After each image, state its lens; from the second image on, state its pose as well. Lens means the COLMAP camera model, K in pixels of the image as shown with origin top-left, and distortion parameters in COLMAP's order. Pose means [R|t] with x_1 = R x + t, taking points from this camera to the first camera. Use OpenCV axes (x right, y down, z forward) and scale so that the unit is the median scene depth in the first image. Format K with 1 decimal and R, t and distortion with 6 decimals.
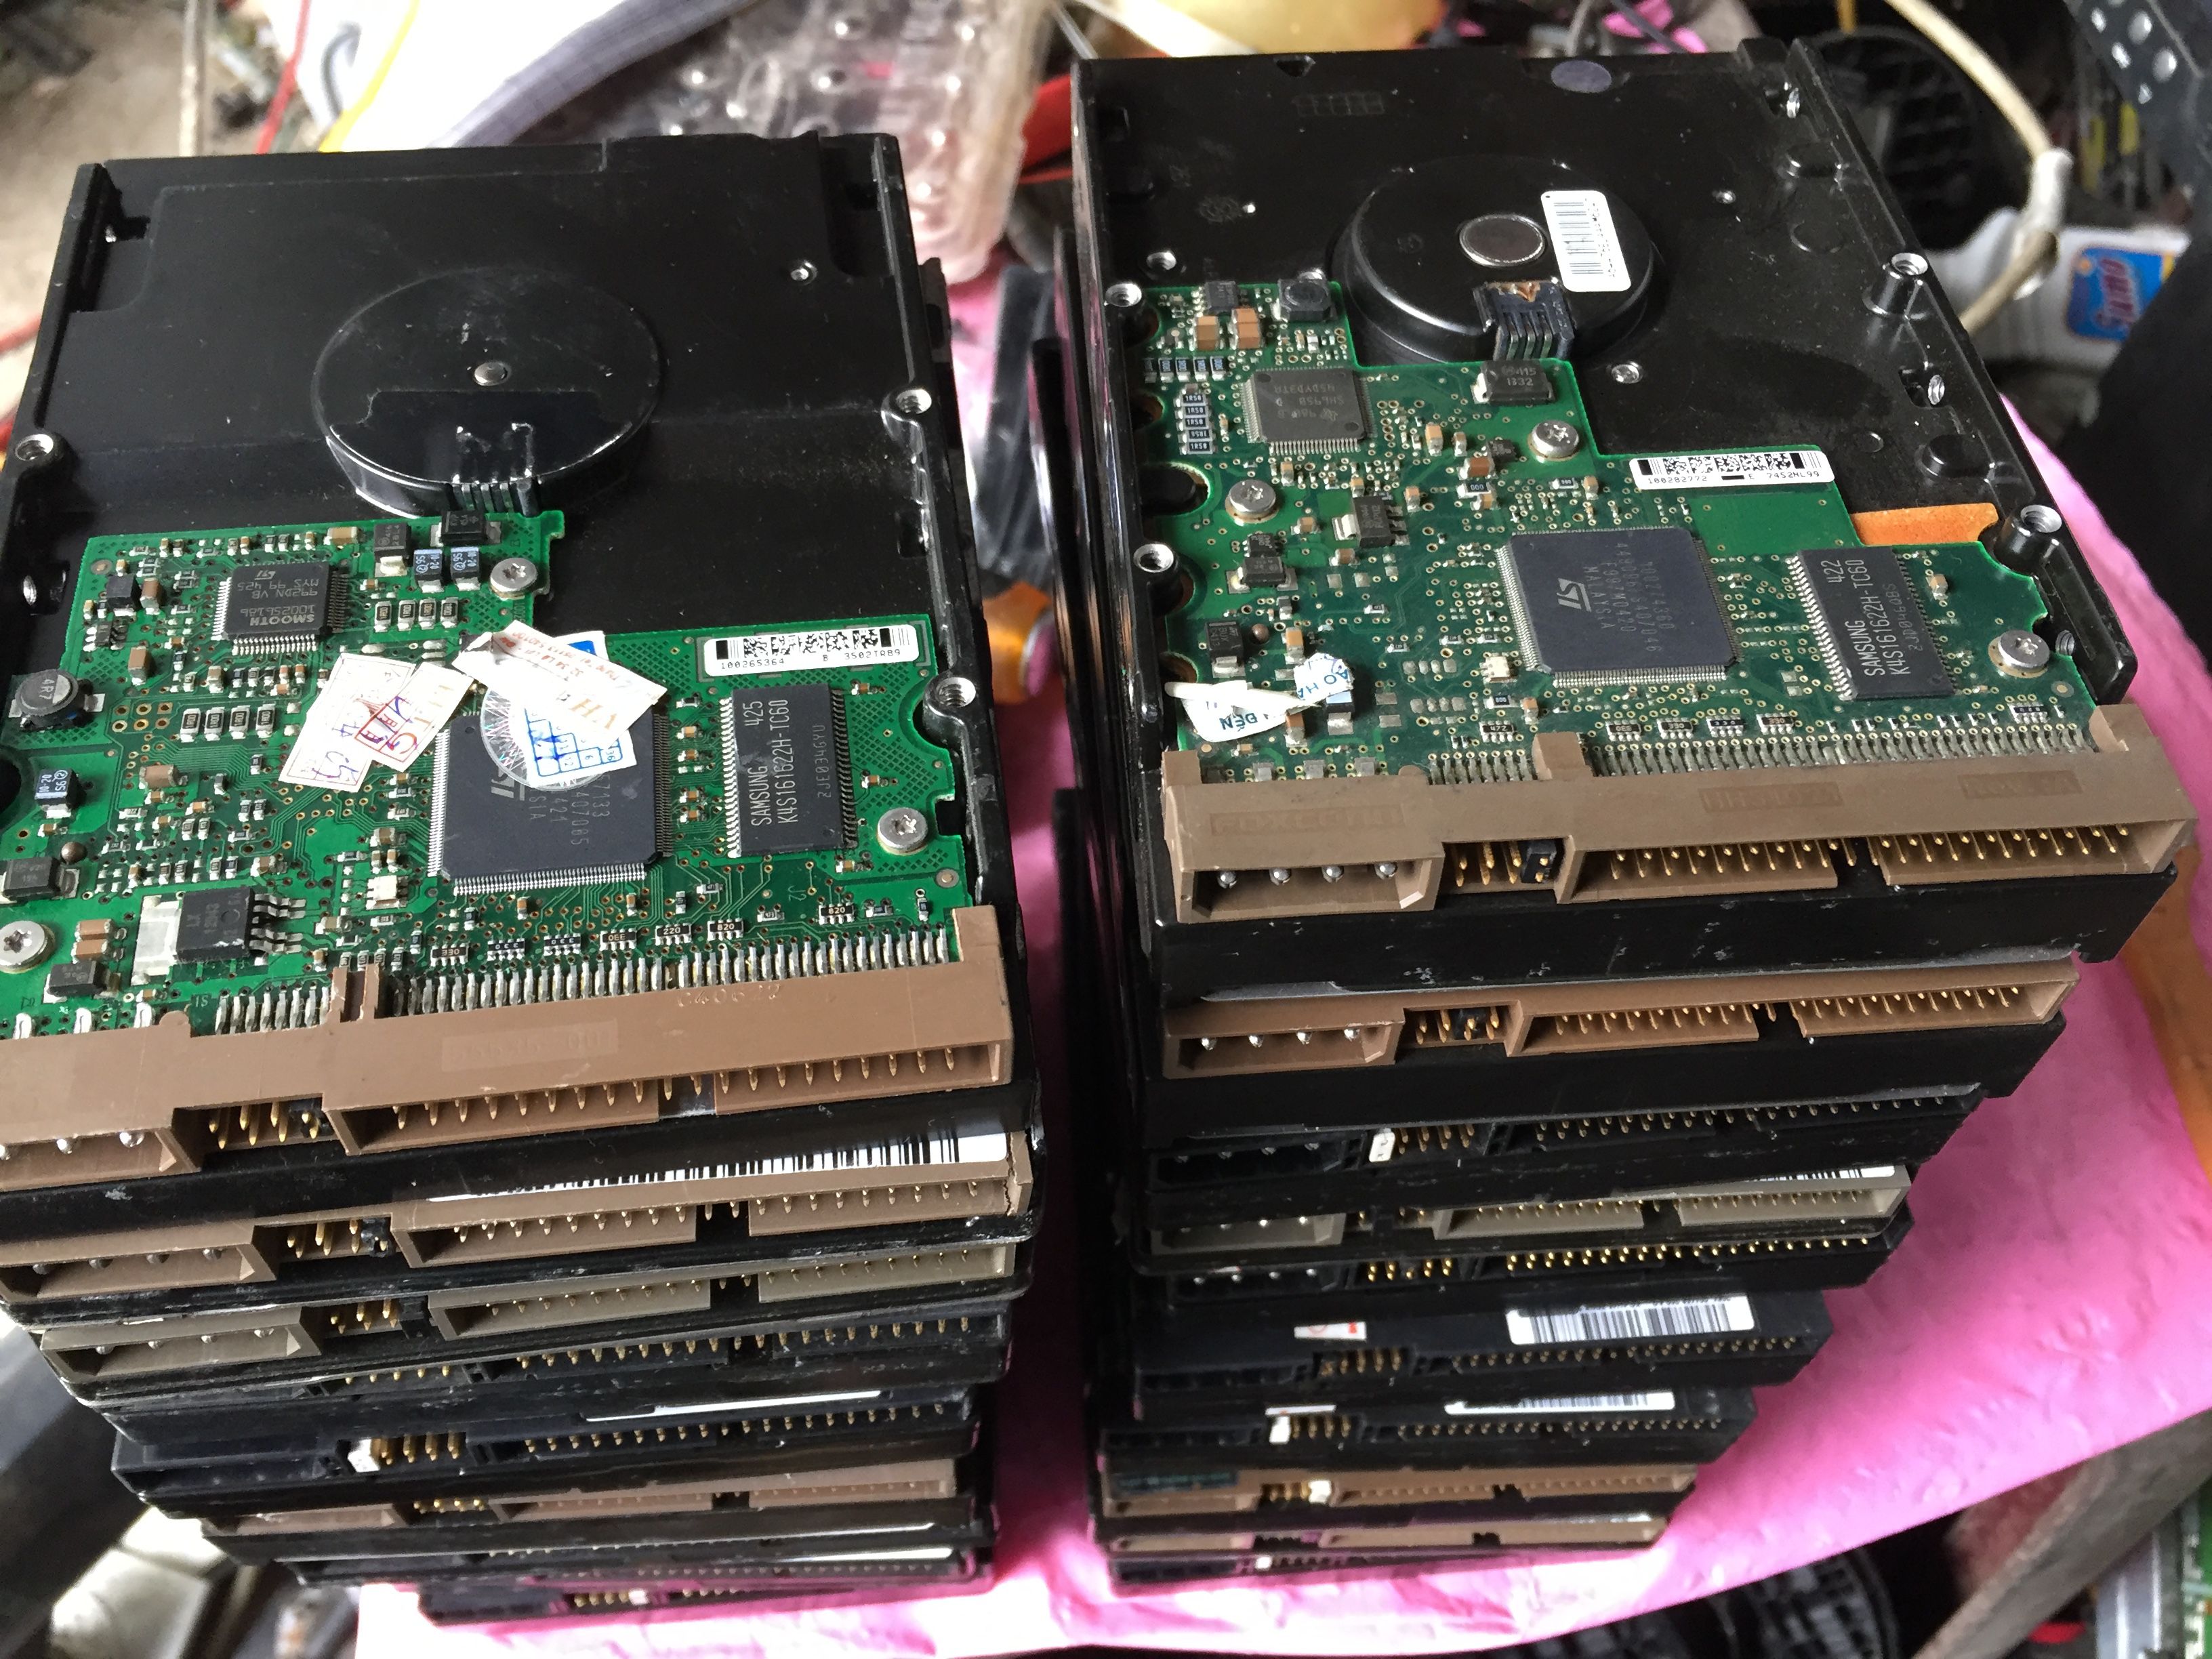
lens RADIAL K [[1865.4, 0, 1103.2], [0, 1865.4, 827.3], [0, 0, 1]] dist [0.044576, -0.088089]
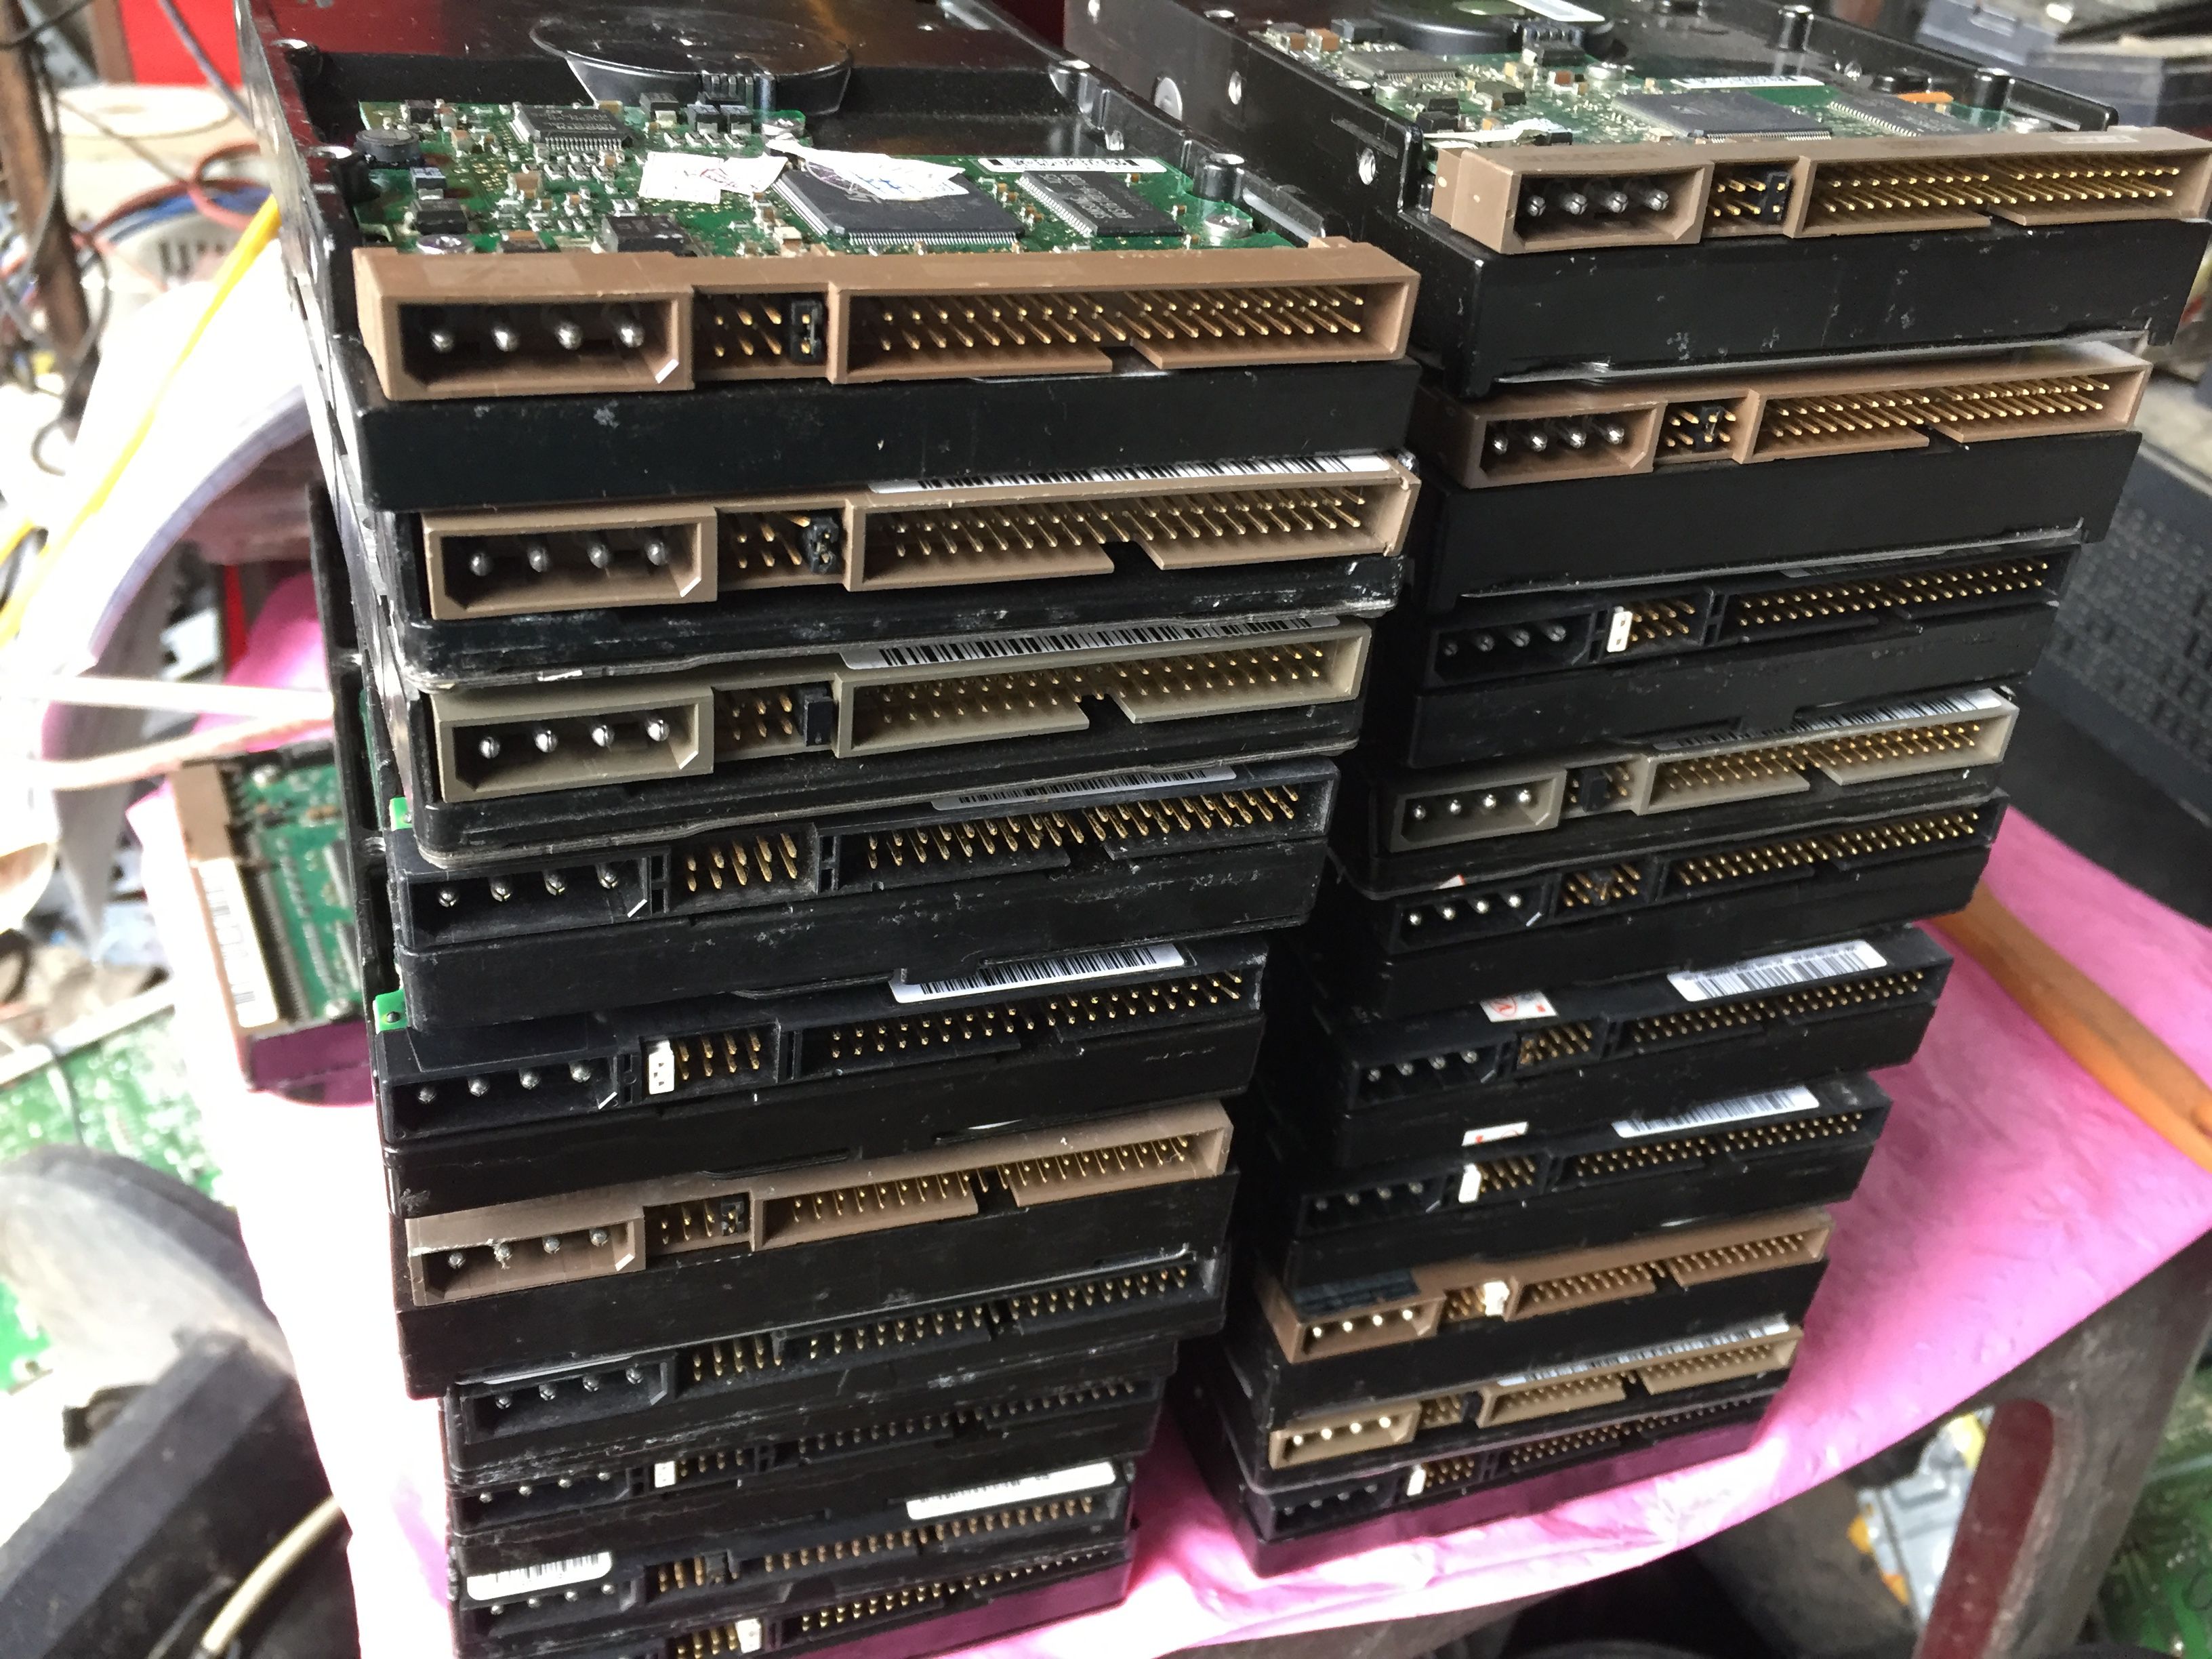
lens RADIAL K [[1865.4, 0, 1103.2], [0, 1865.4, 827.3], [0, 0, 1]] dist [0.044576, -0.088089]
pose [[0.967541, -0.104233, 0.230216, -0.426313], [0.172076, 0.938897, -0.298099, 0.589920], [-0.185077, 0.328038, 0.926357, 0.112361]]
